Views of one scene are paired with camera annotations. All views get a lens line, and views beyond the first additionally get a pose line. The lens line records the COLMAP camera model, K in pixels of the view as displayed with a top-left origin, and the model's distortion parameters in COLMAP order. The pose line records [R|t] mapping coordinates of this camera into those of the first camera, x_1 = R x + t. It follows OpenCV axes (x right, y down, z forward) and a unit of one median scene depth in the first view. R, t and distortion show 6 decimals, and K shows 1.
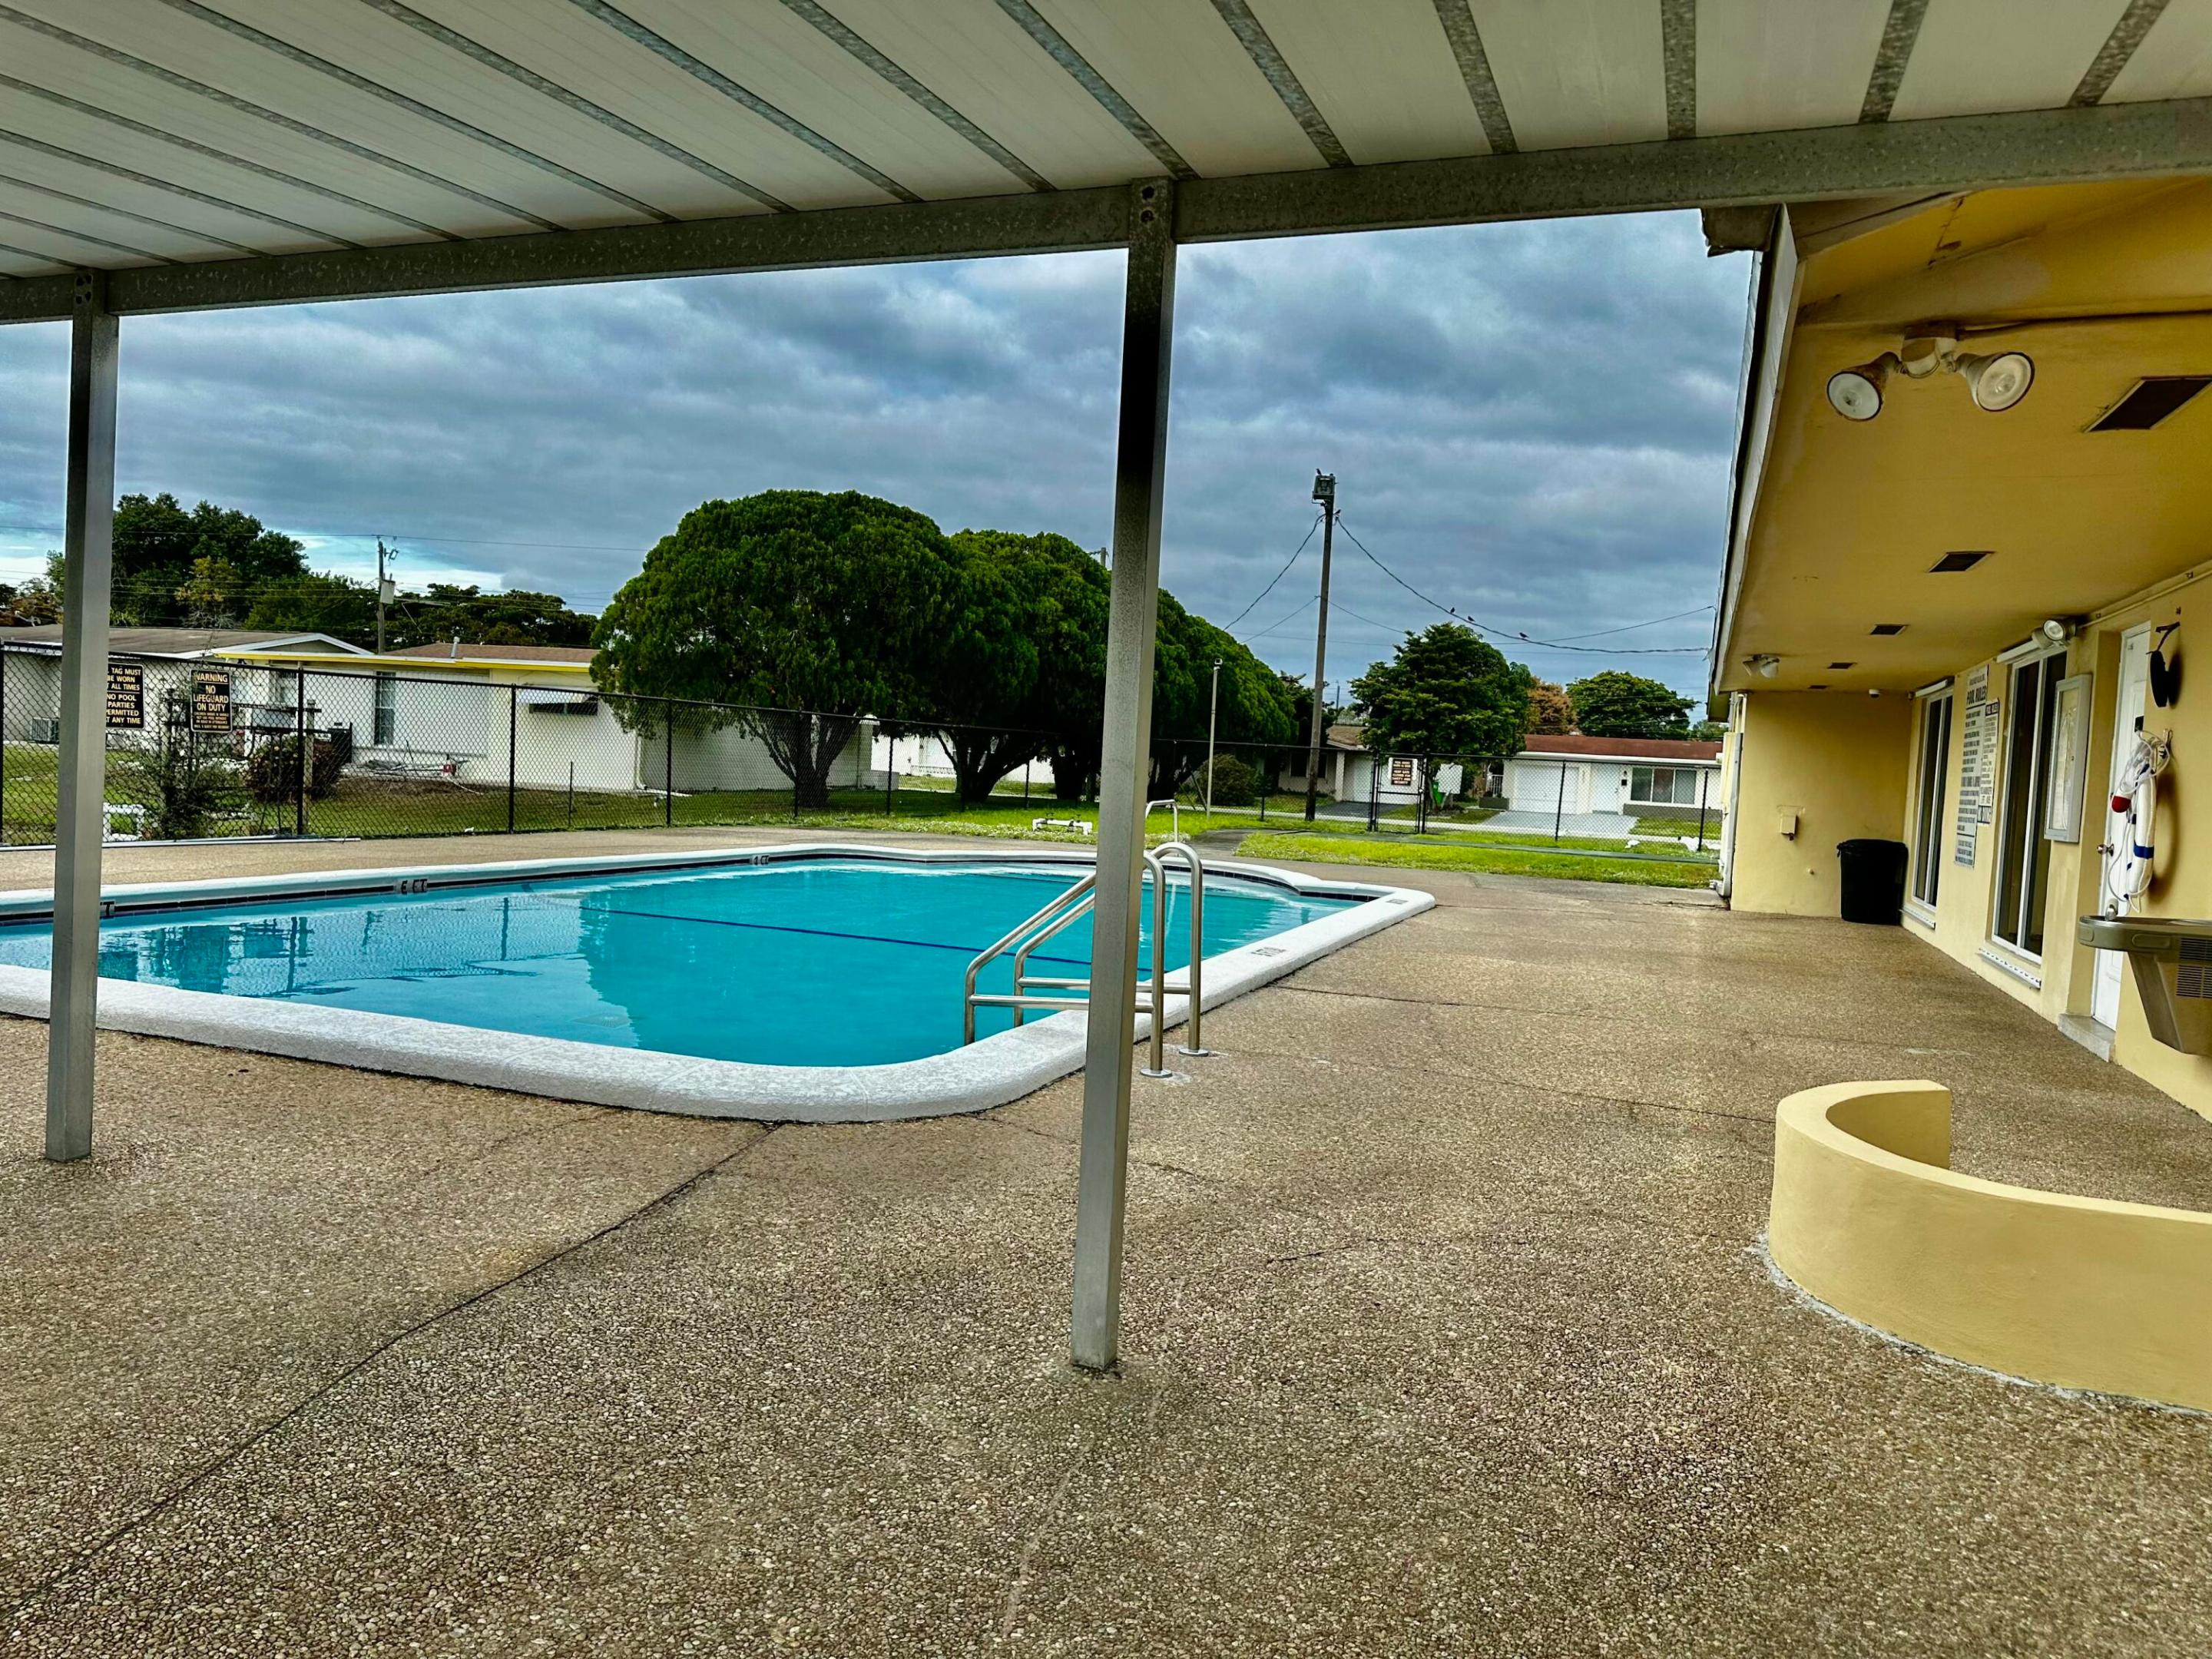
lens RADIAL K [[1501.6, 0, 1109.7], [0, 1501.6, 794.1], [0, 0, 1]] dist [0.137152, -0.000434]
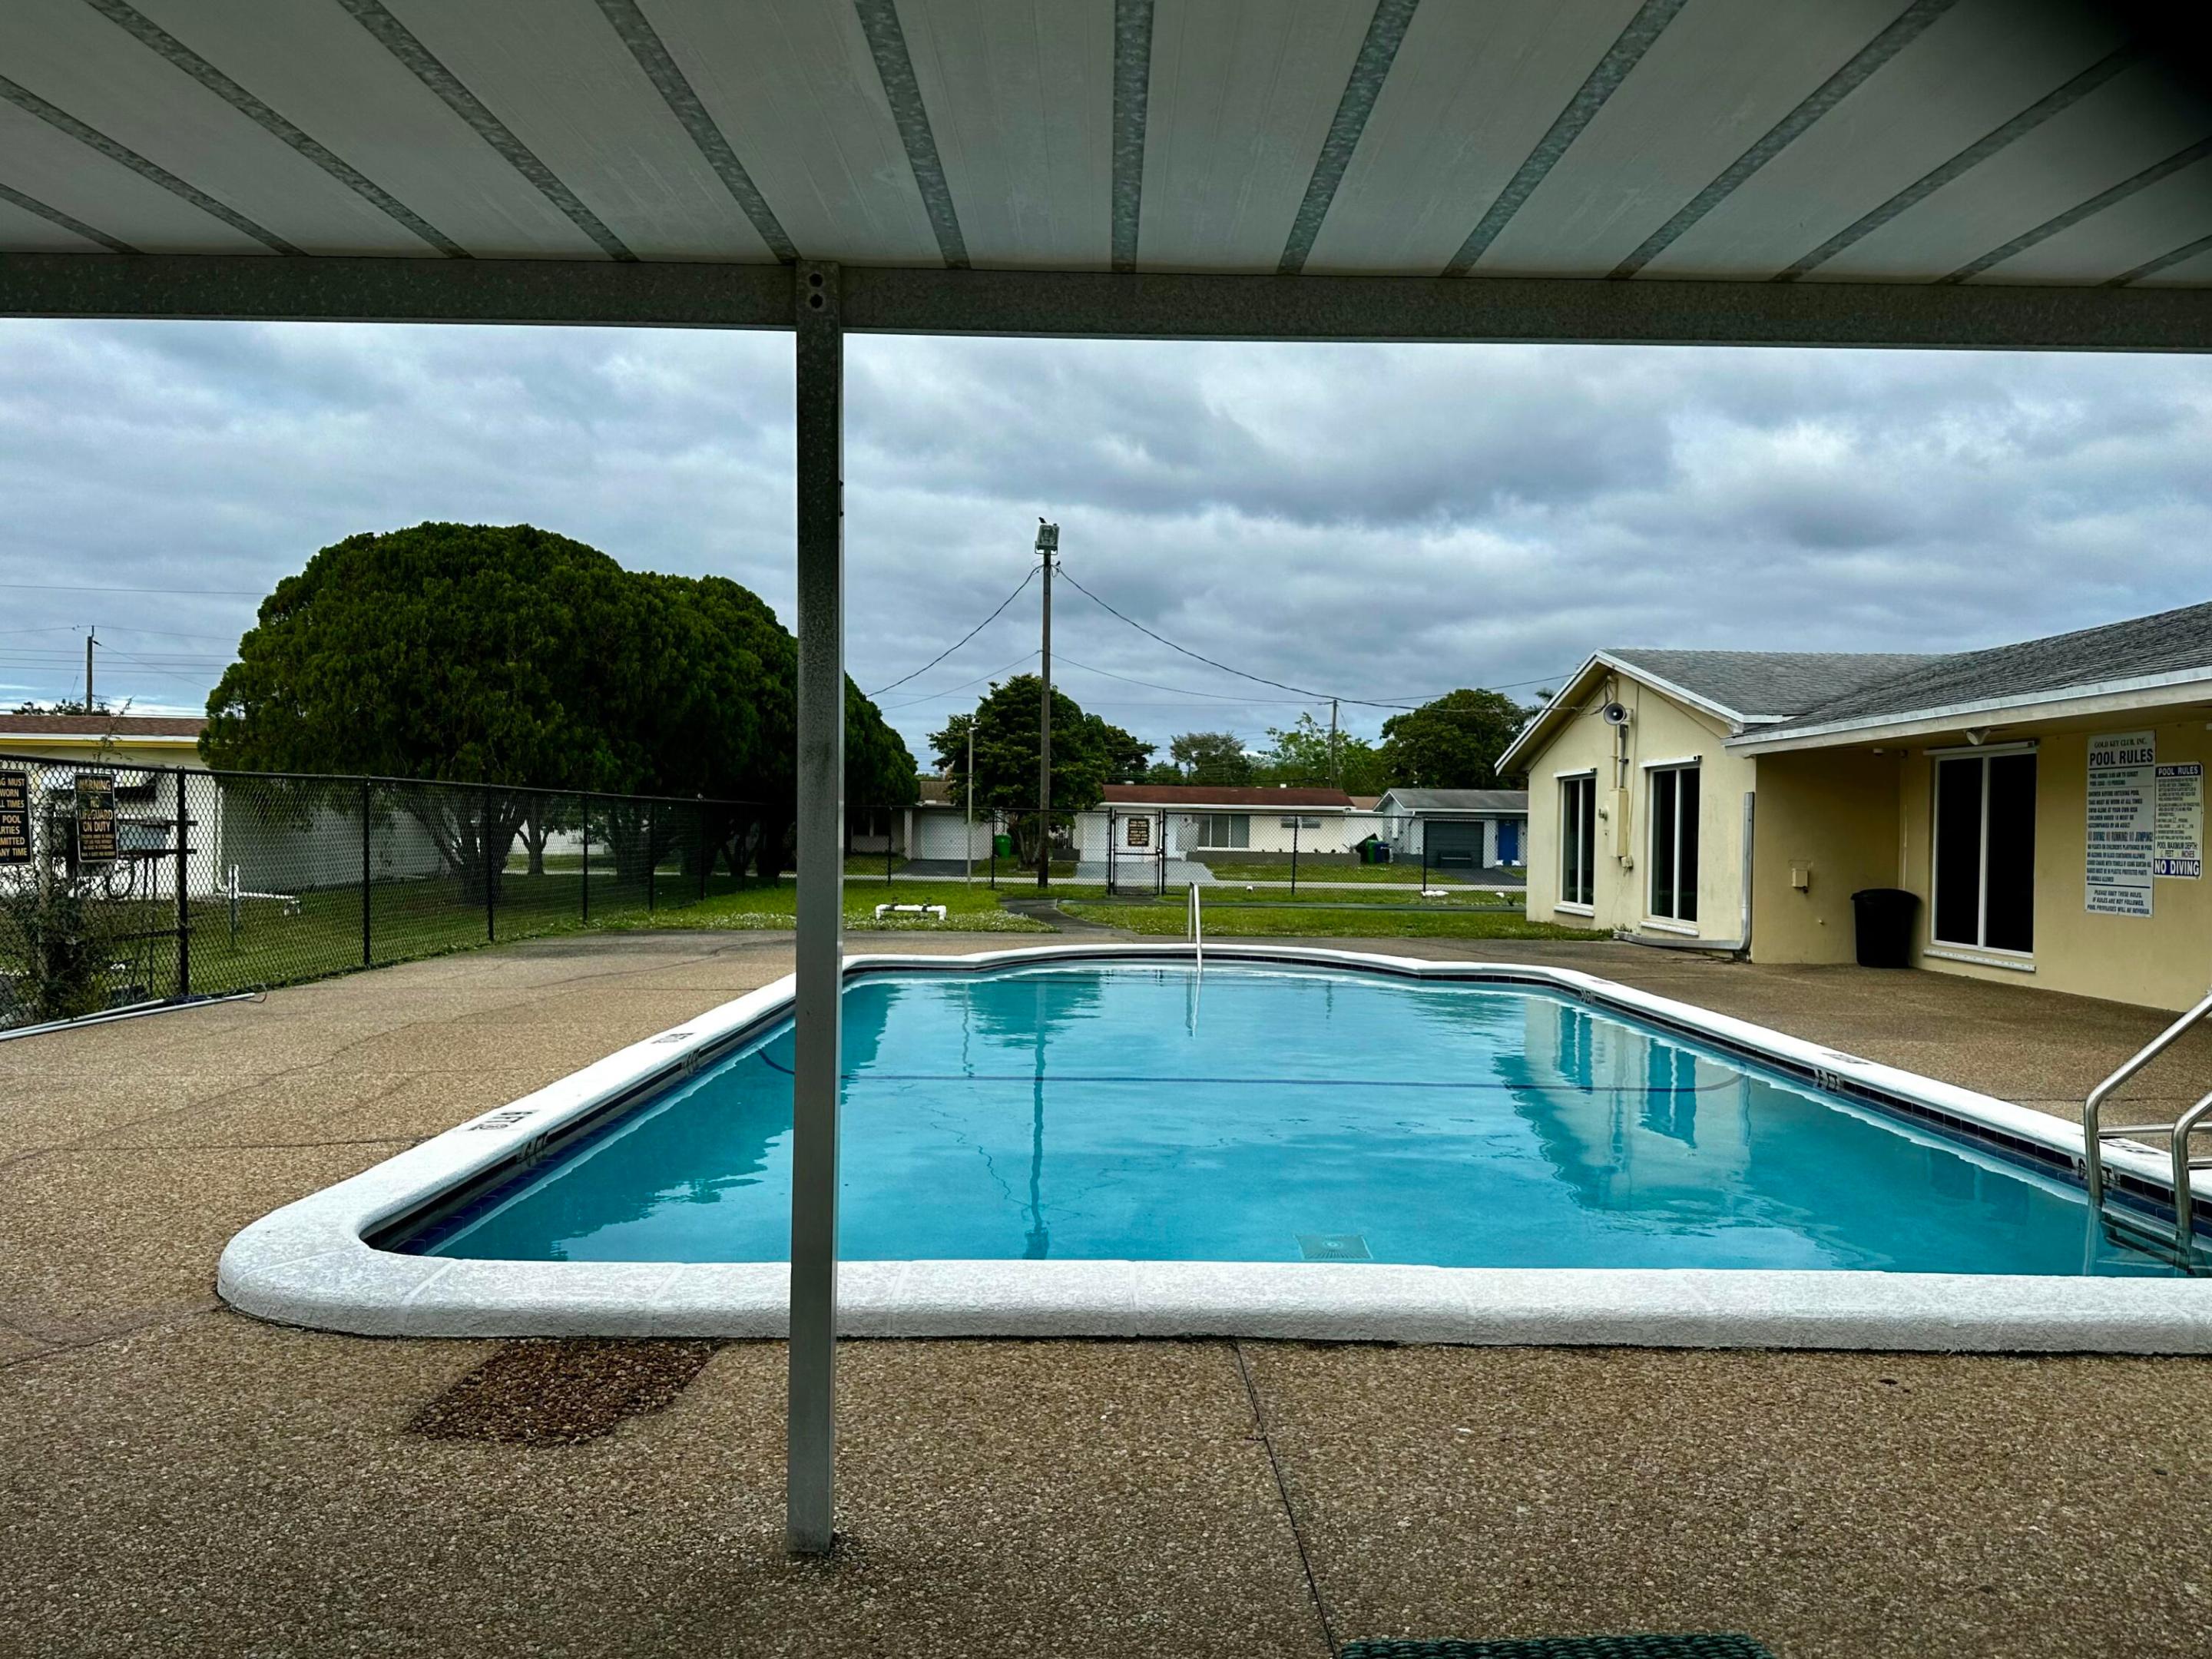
lens RADIAL K [[1547.9, 0, 1106.0], [0, 1547.9, 829.5], [0, 0, 1]] dist [-0.000655, -0.004209]
pose [[0.932397, -0.039013, 0.359325, -0.185096], [0.042607, 0.999090, -0.002084, -0.015467], [-0.358916, 0.017253, 0.933210, 0.082788]]
